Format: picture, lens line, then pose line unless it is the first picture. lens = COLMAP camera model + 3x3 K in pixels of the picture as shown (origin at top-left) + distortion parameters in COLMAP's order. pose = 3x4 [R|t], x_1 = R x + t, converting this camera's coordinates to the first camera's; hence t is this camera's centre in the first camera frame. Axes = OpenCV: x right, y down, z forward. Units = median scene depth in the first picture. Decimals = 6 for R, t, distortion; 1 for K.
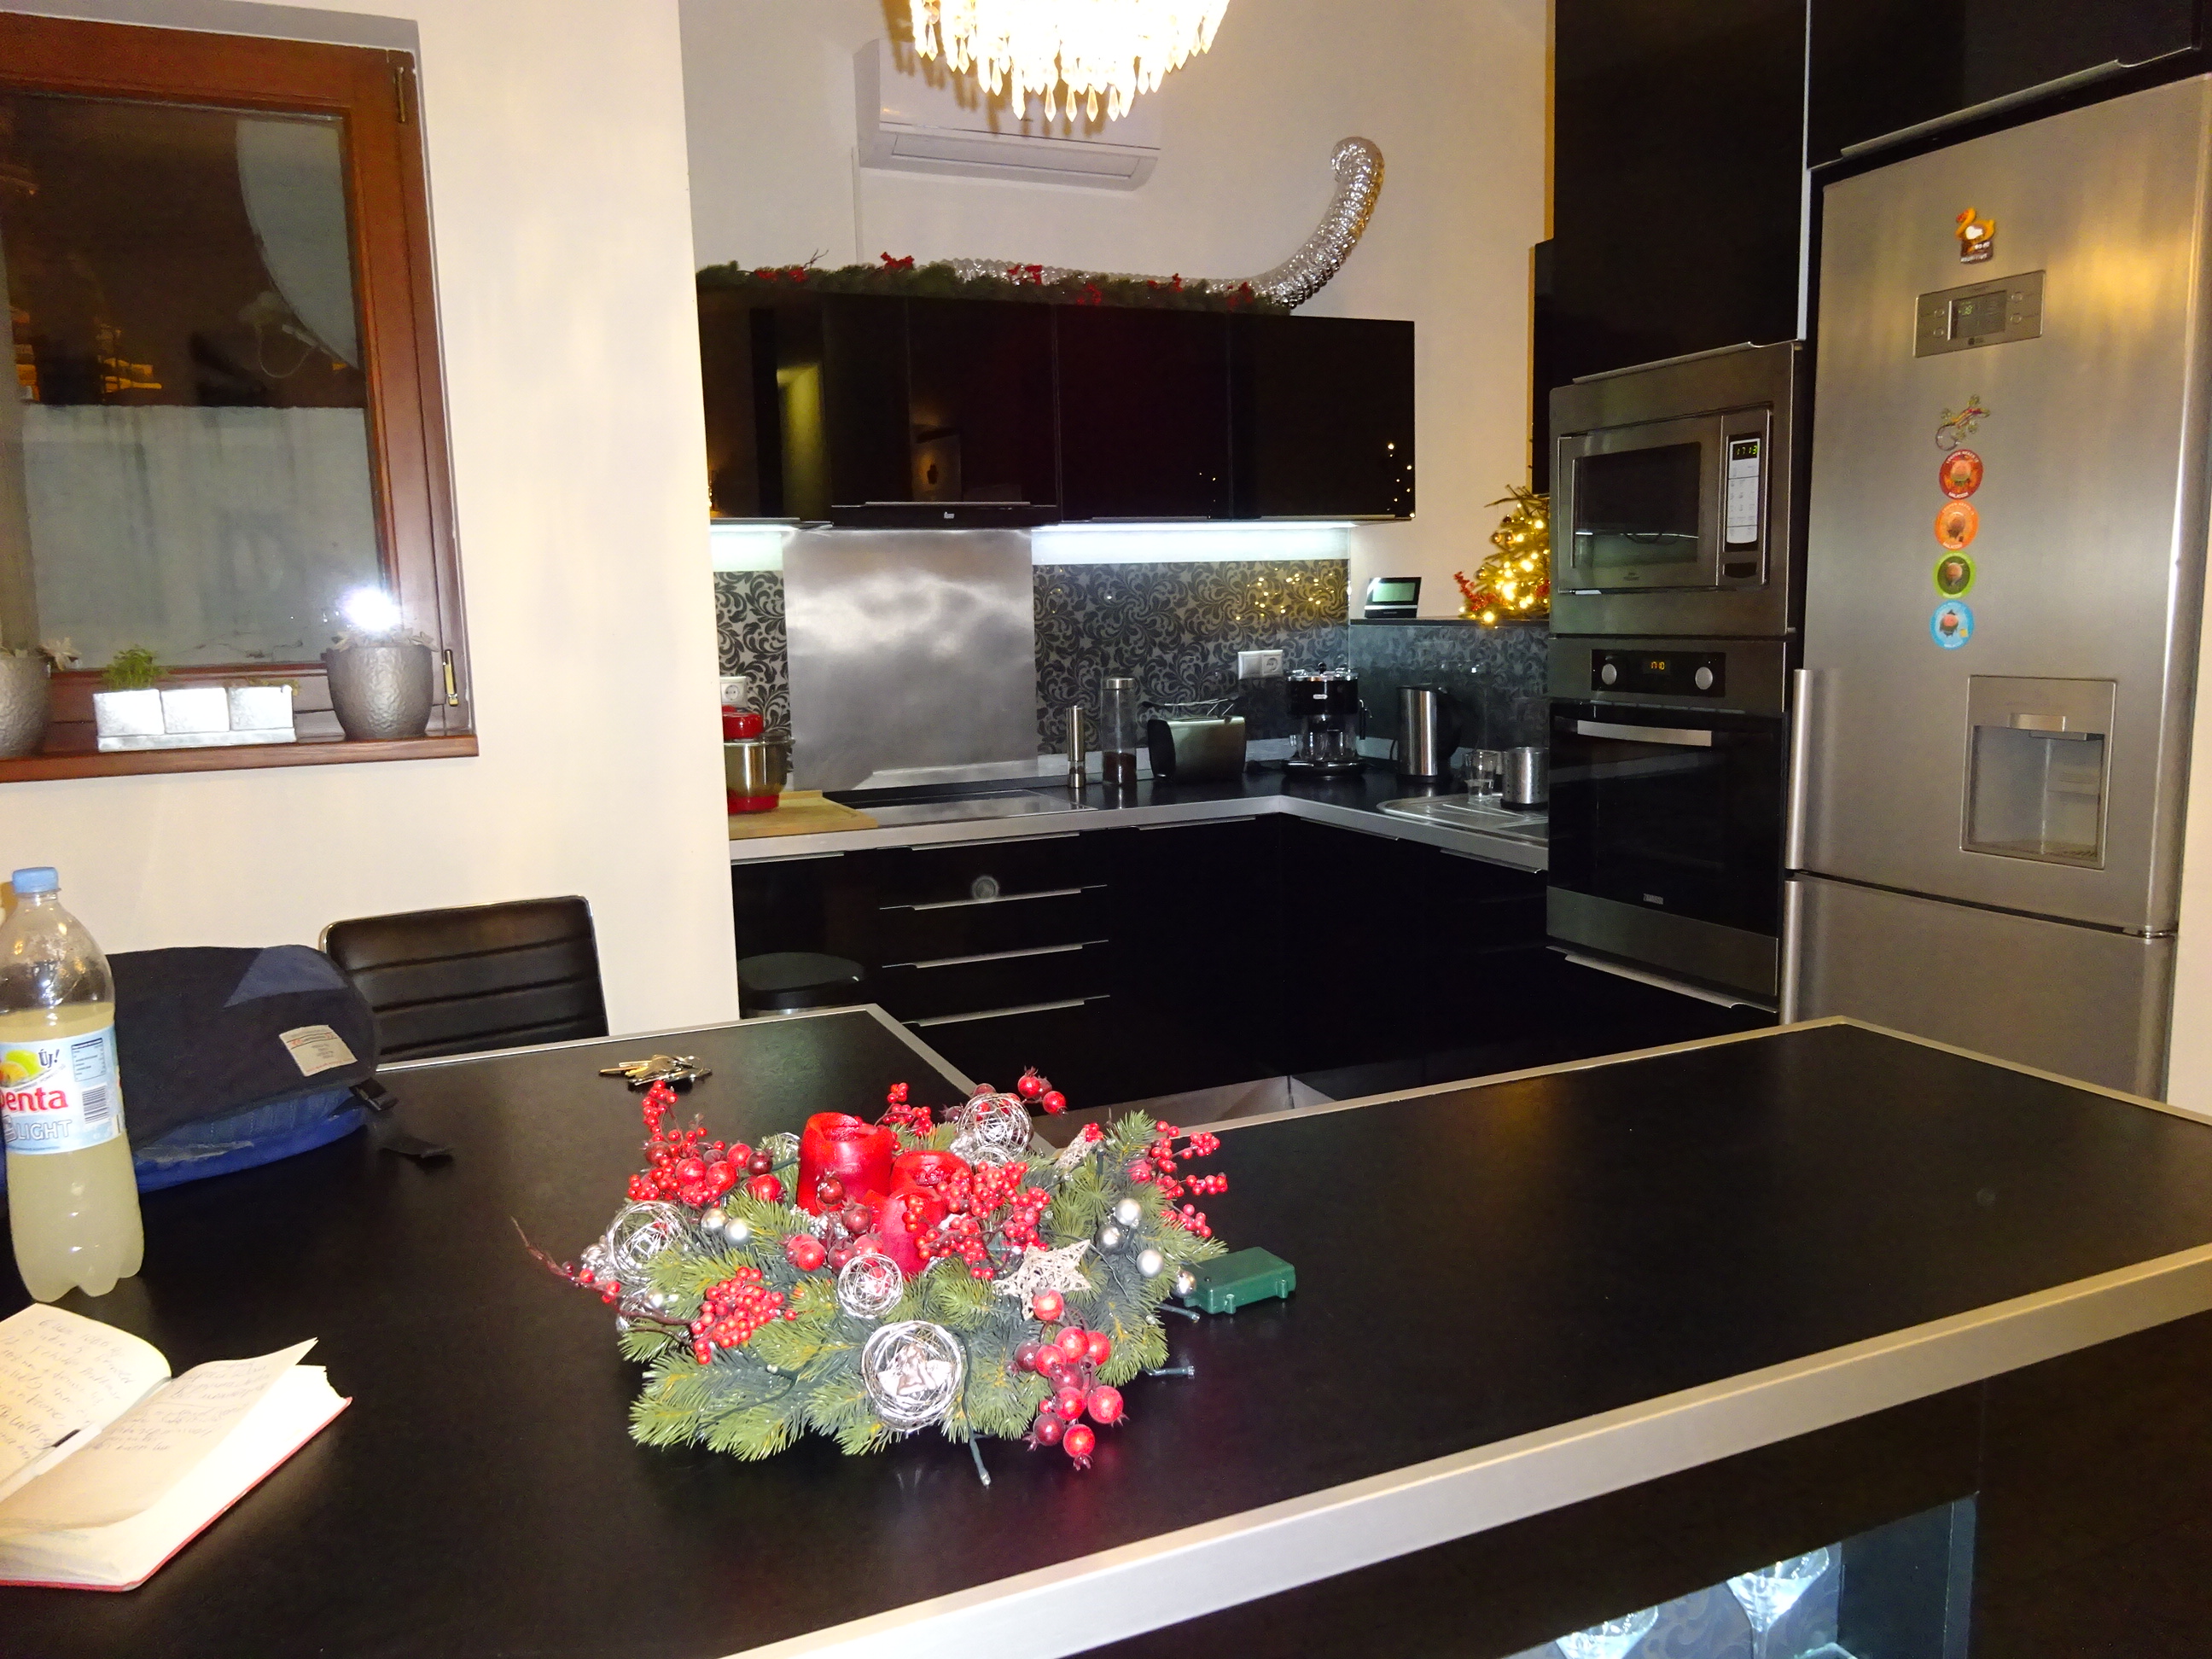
lens RADIAL K [[1630.1, 0, 1102.0], [0, 1630.1, 838.8], [0, 0, 1]] dist [0.002988, -0.011137]
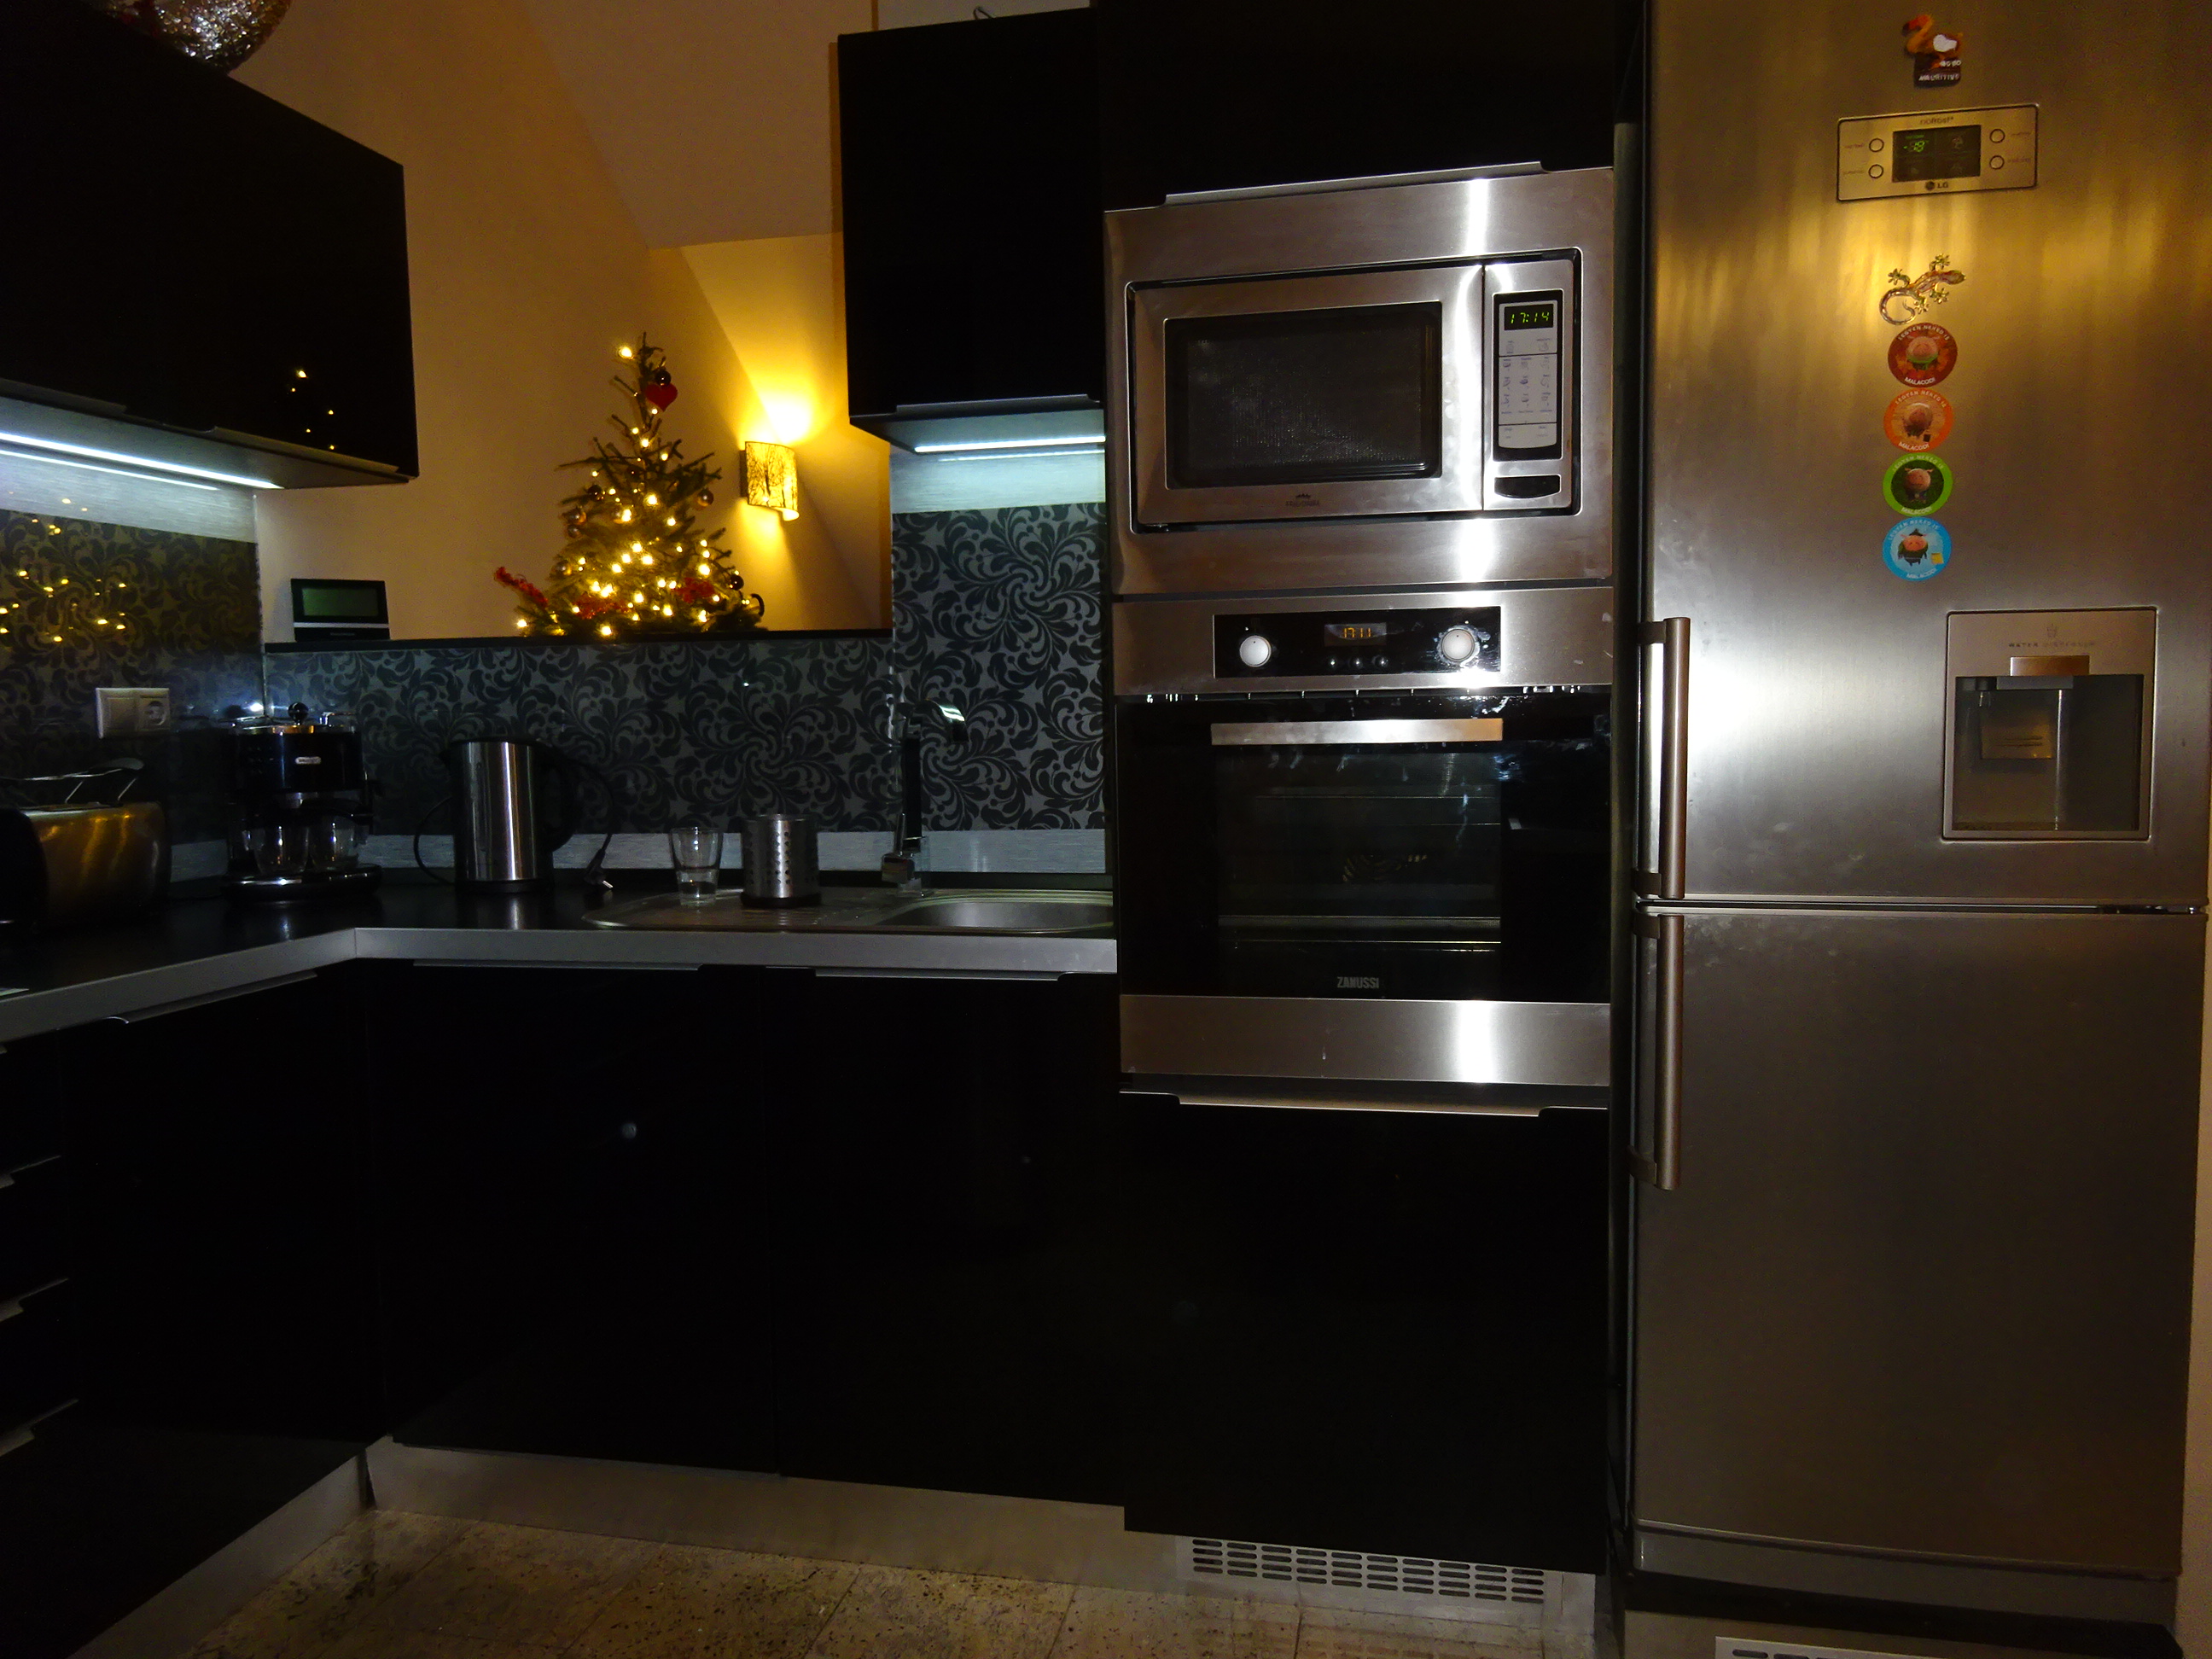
lens RADIAL K [[1630.1, 0, 1107.5], [0, 1630.1, 836.3], [0, 0, 1]] dist [0.002988, -0.011137]
pose [[0.581973, -0.044277, 0.812001, -0.194700], [0.119270, 0.992366, -0.031370, -0.010432], [-0.804414, 0.115104, 0.582812, 0.509764]]
